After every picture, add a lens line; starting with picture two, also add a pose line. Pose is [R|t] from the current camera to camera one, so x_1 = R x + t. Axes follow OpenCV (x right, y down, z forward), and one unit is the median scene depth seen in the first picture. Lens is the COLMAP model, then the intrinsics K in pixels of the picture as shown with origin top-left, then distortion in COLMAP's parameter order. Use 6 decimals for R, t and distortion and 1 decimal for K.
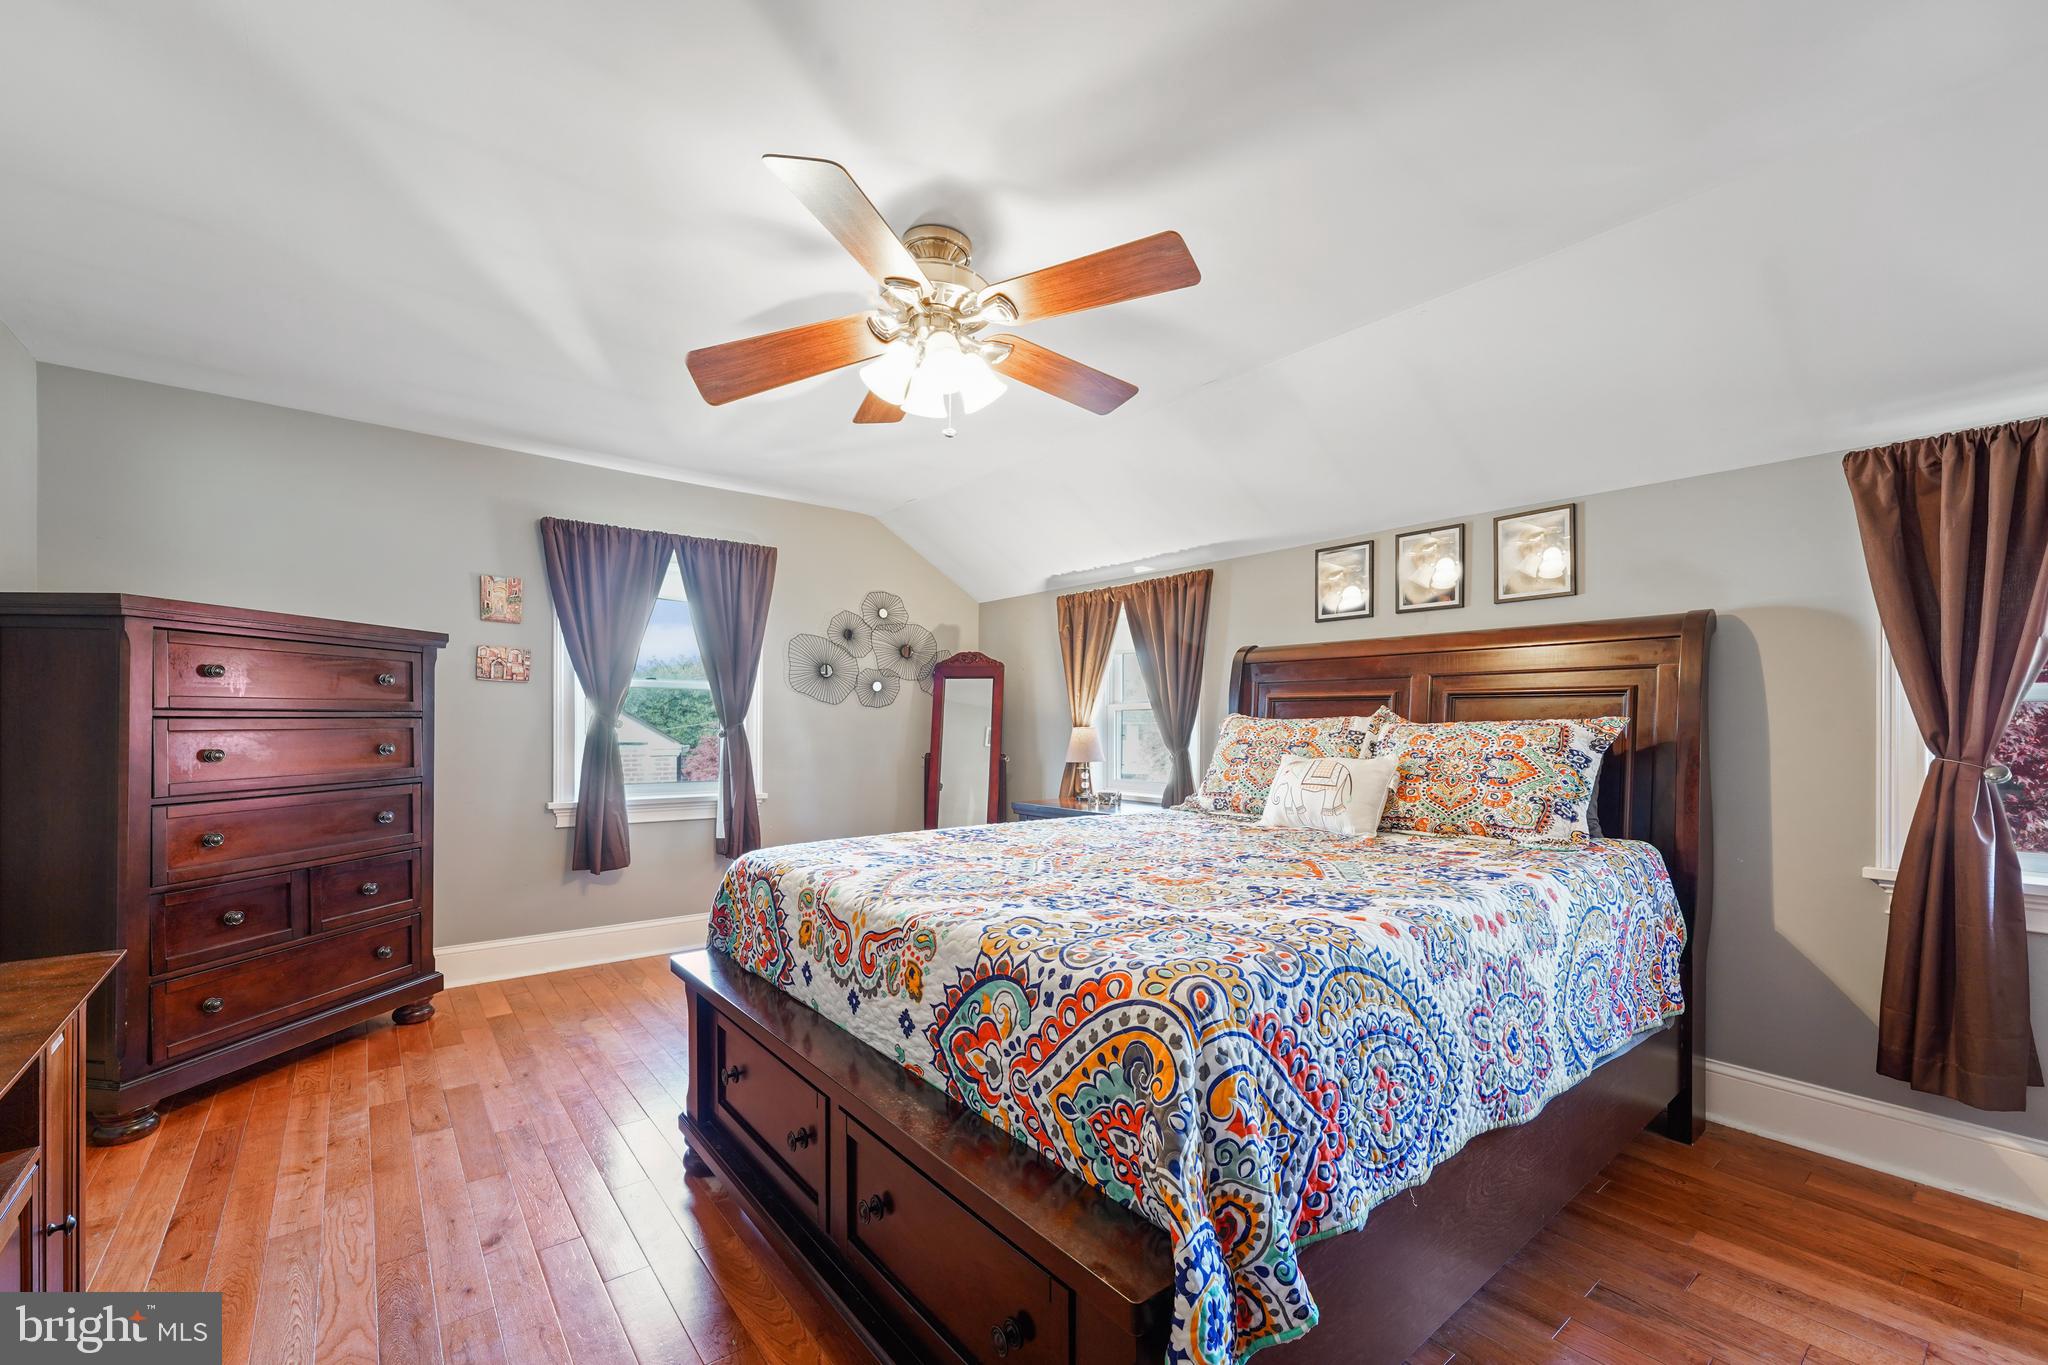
lens RADIAL K [[840.6, 0, 1024.7], [0, 840.6, 726.0], [0, 0, 1]] dist [-0.000575, -0.000013]
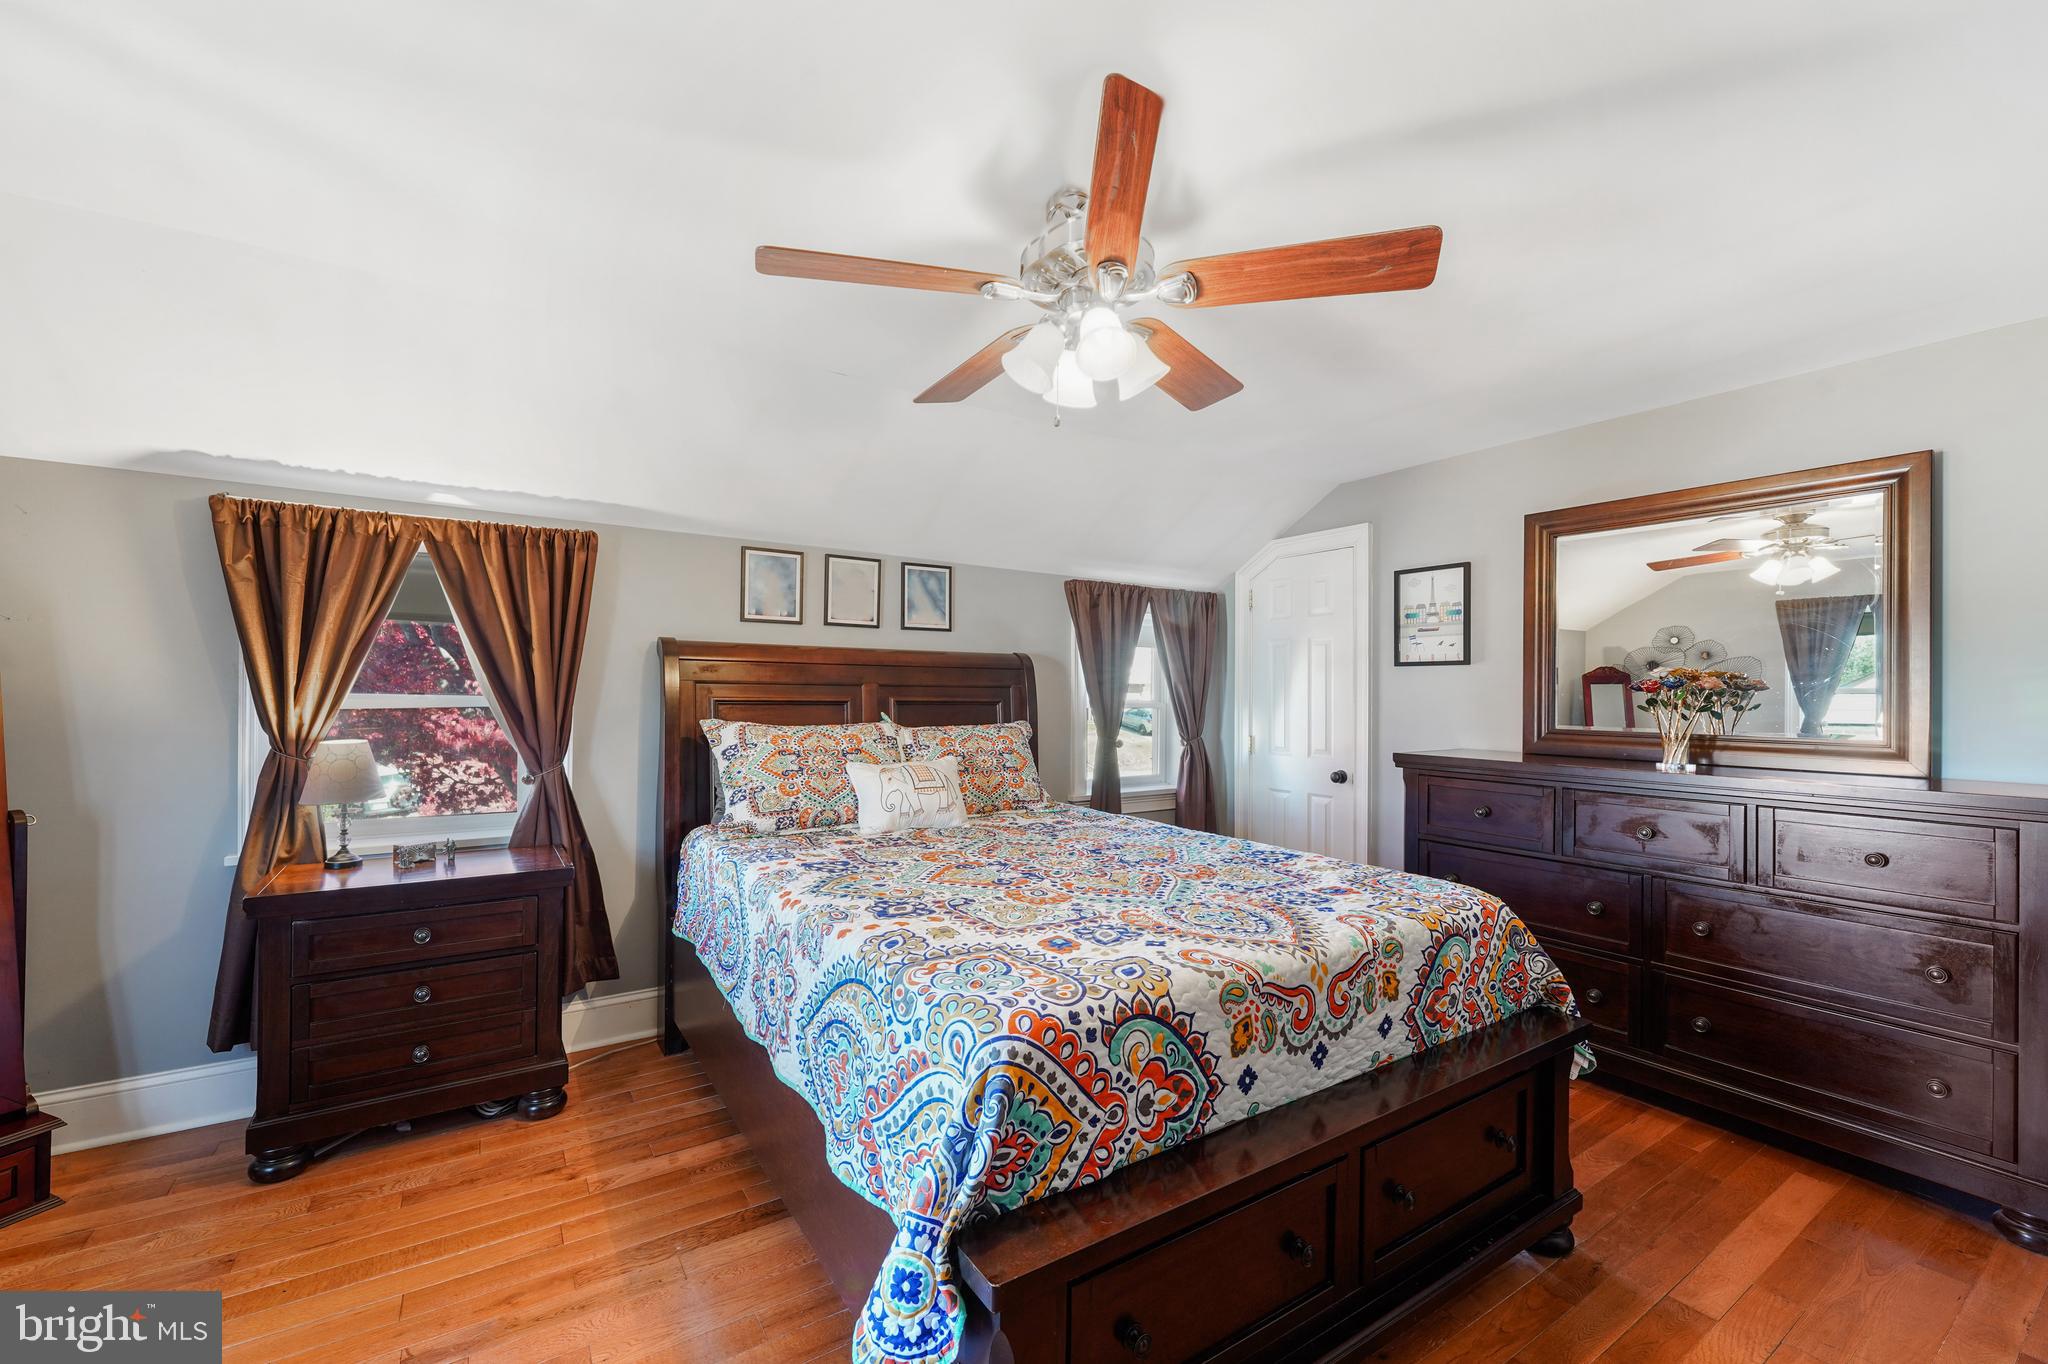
lens RADIAL K [[833.6, 0, 1007.7], [0, 833.6, 685.8], [0, 0, 1]] dist [-0.000583, -0.000031]
pose [[0.102112, 0.003343, 0.994767, -1.095453], [-0.007536, 0.999968, -0.002586, -0.094189], [-0.994744, -0.007233, 0.102134, 1.137008]]
